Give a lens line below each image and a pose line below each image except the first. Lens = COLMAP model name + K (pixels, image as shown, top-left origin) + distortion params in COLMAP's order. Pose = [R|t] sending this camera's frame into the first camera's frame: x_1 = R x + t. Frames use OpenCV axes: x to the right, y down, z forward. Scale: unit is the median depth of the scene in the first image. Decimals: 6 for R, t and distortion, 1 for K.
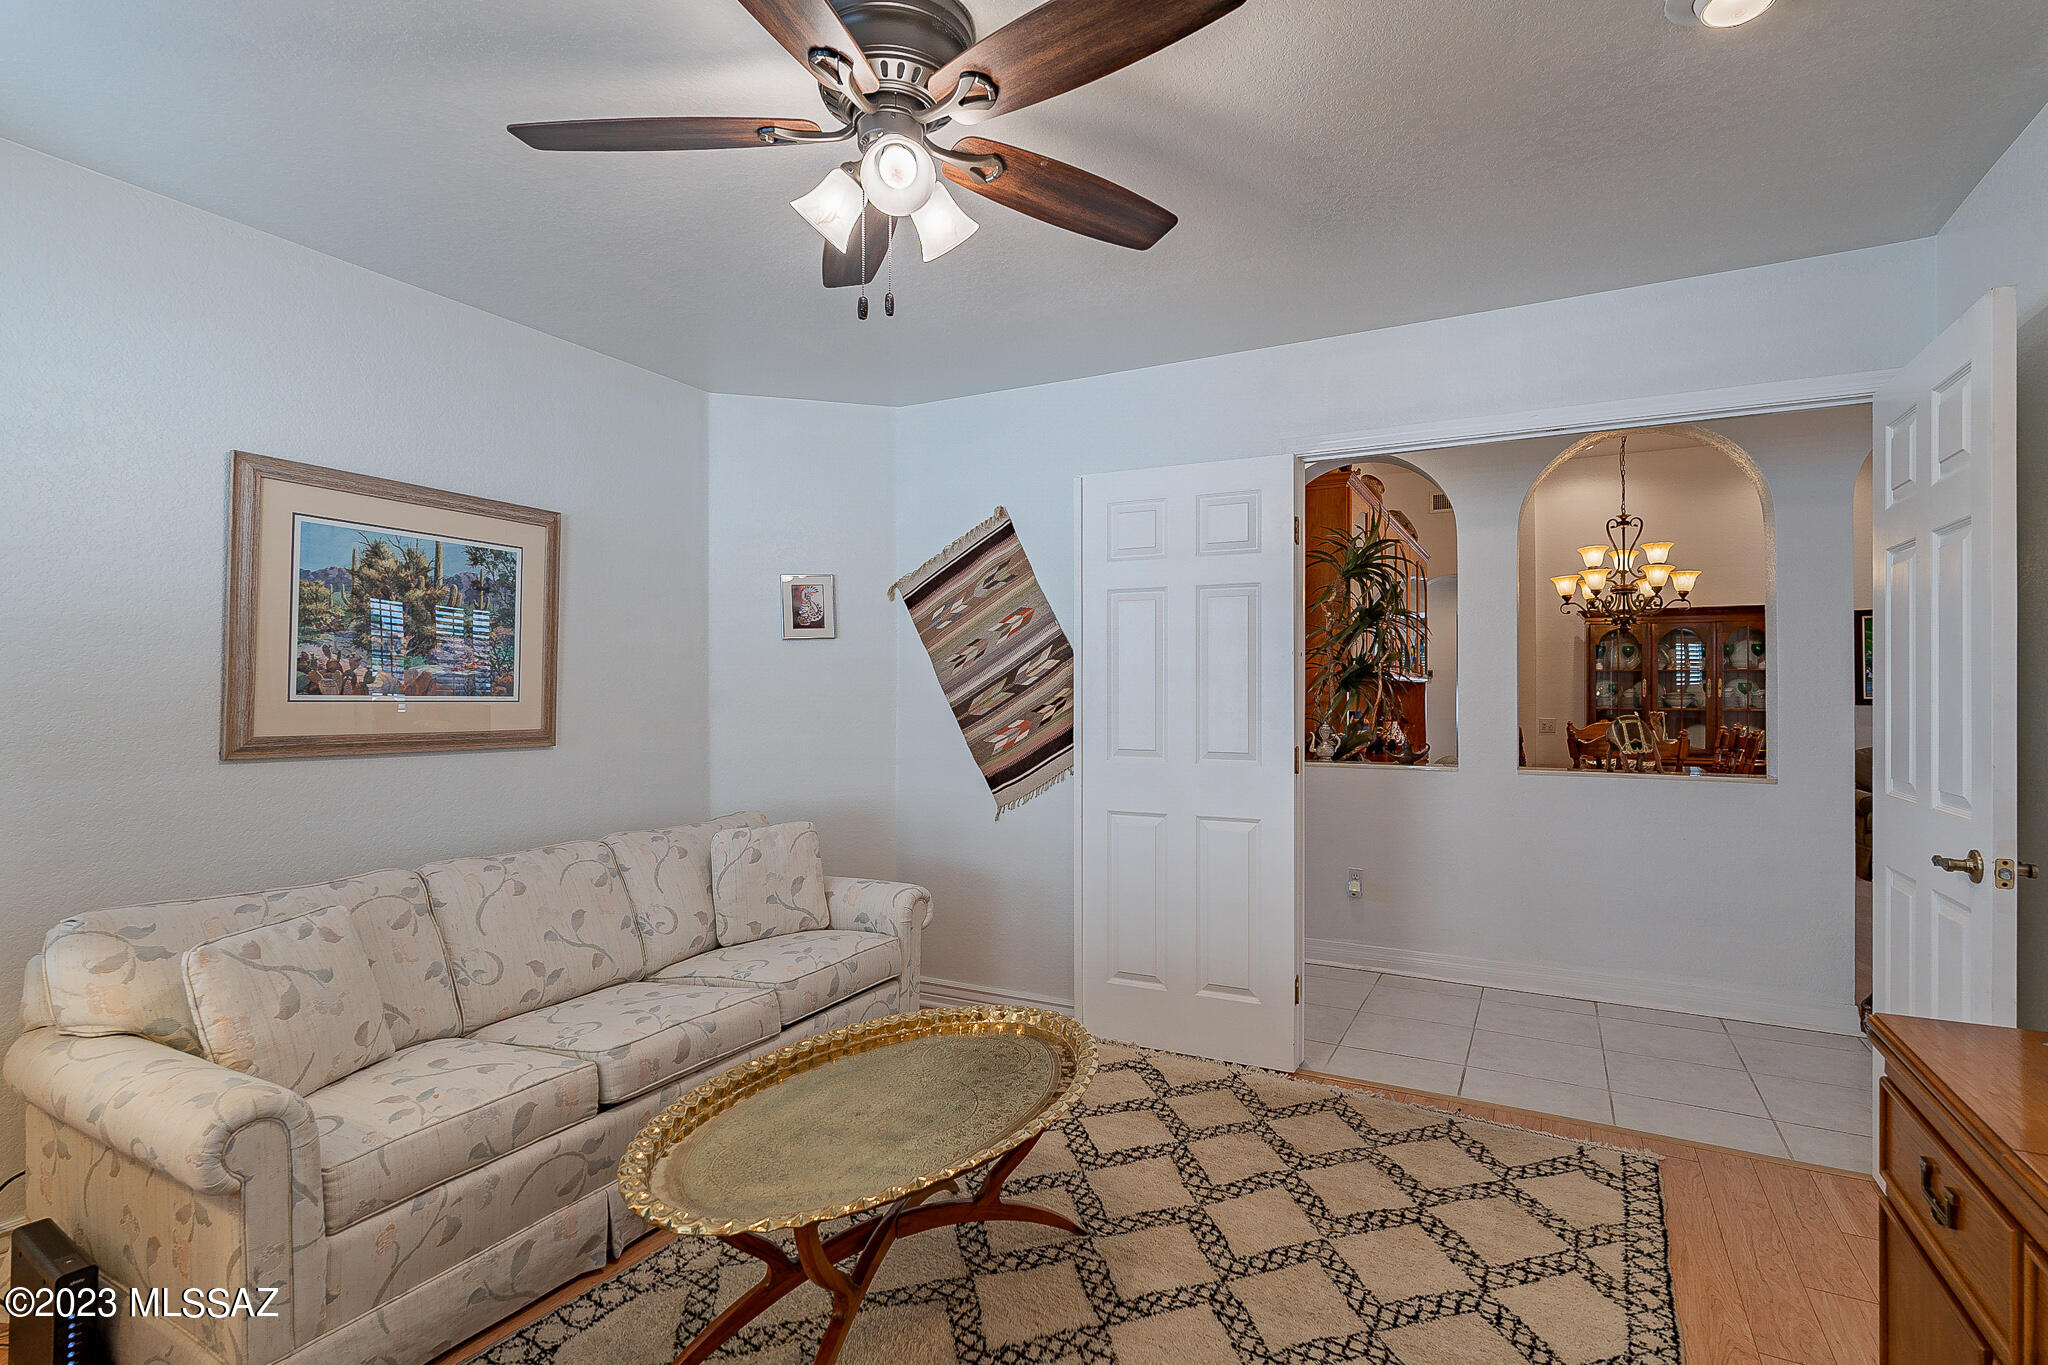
lens RADIAL K [[952.6, 0, 1027.0], [0, 952.6, 678.4], [0, 0, 1]] dist [-0.004462, 0.000585]
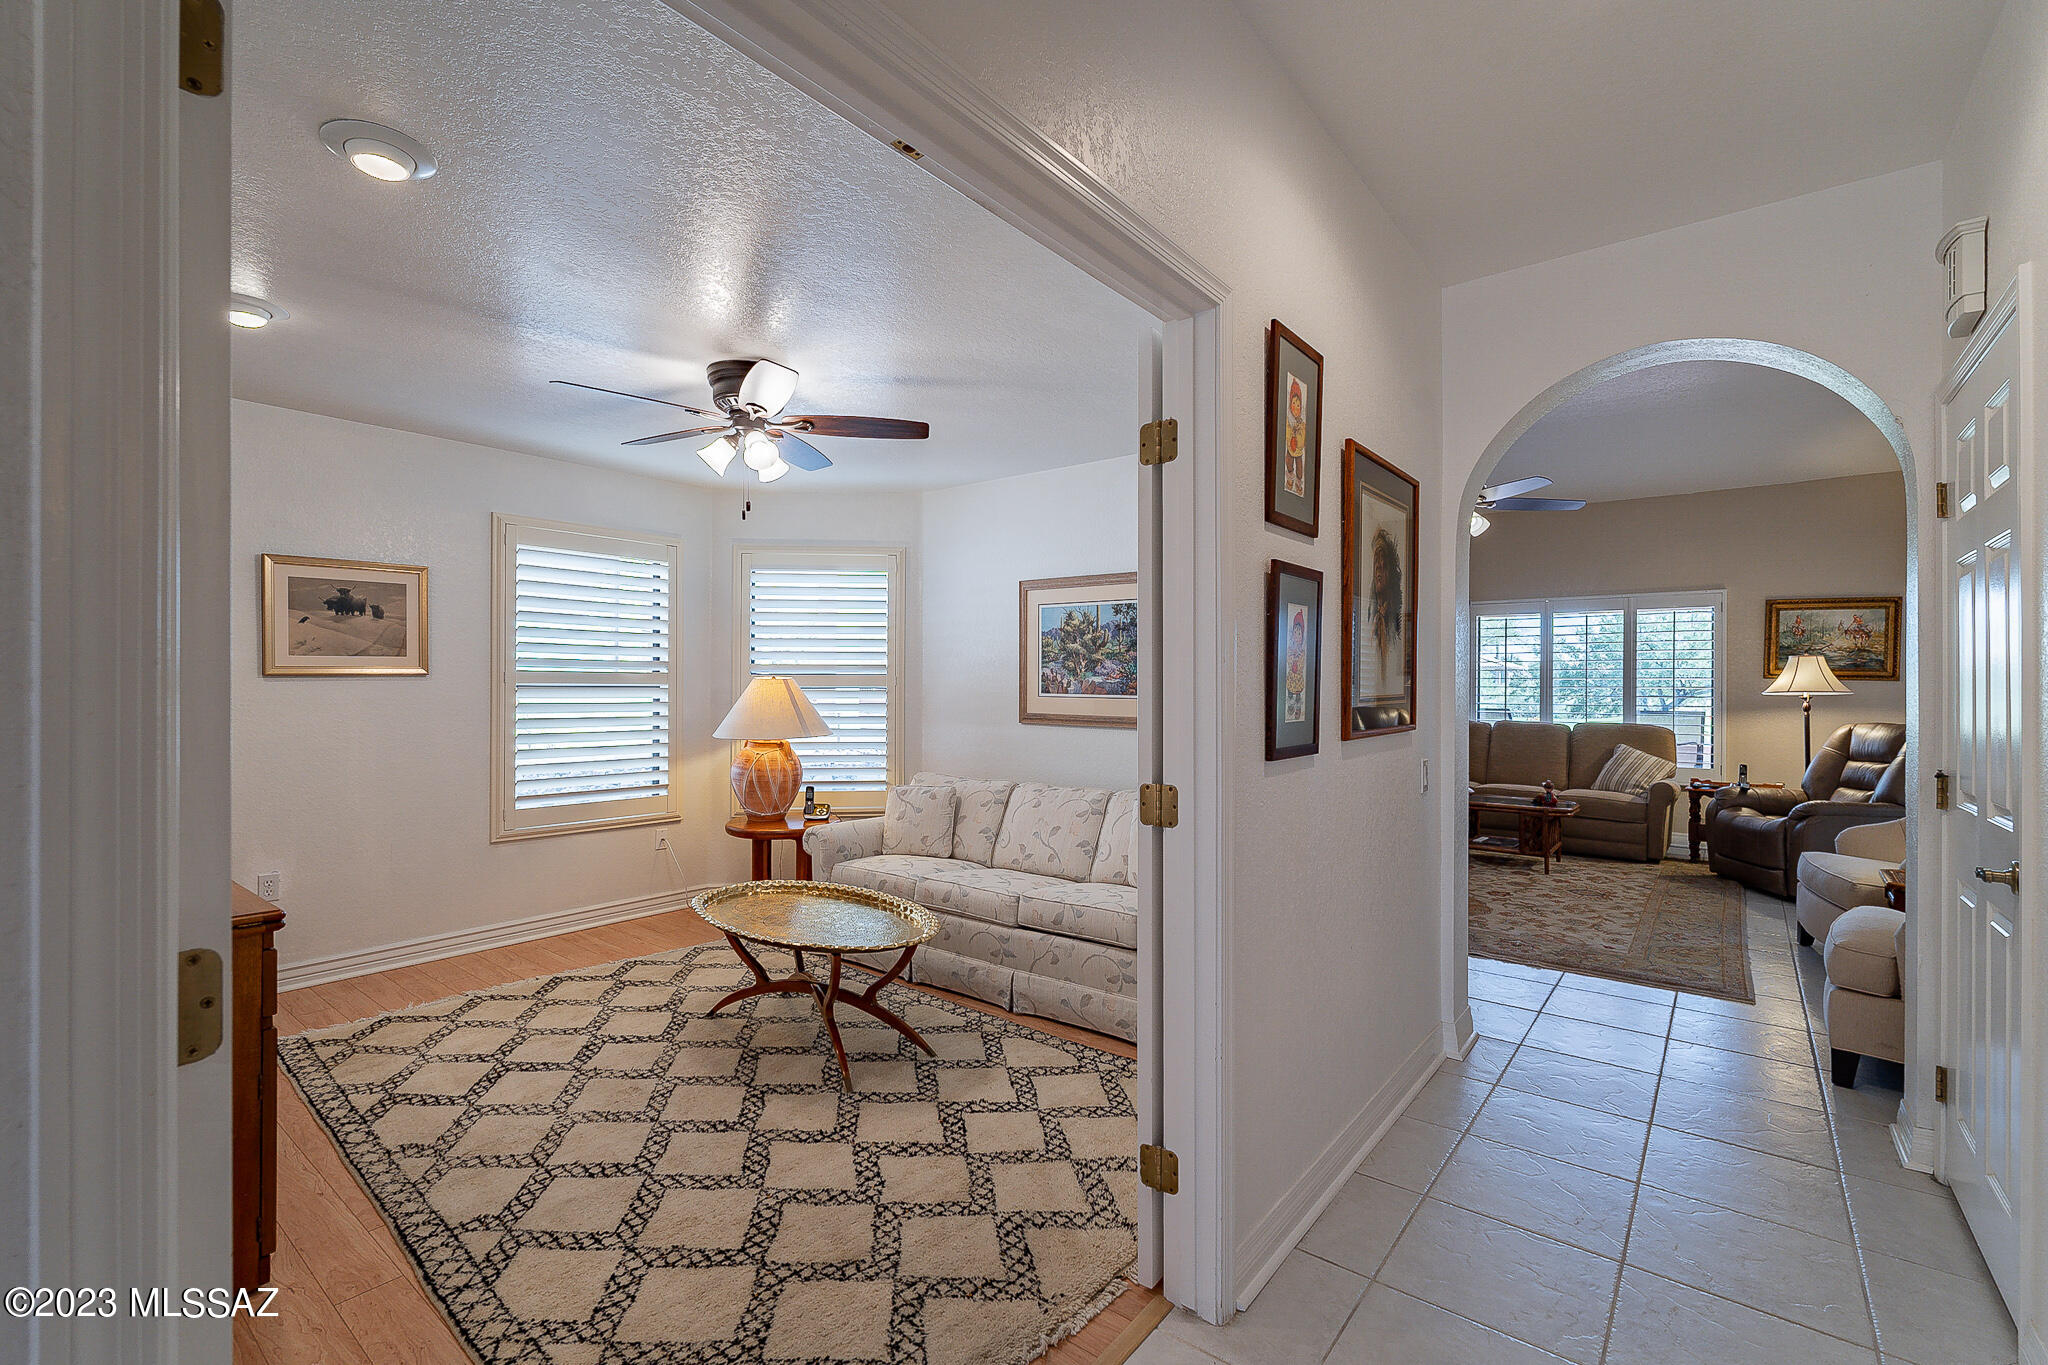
lens RADIAL K [[890.9, 0, 1033.1], [0, 890.9, 688.3], [0, 0, 1]] dist [-0.004180, 0.000386]
pose [[-0.160604, -0.000370, -0.987019, 1.097550], [0.008916, 0.999959, -0.001825, 0.009731], [0.986979, -0.009094, -0.160594, 1.266618]]
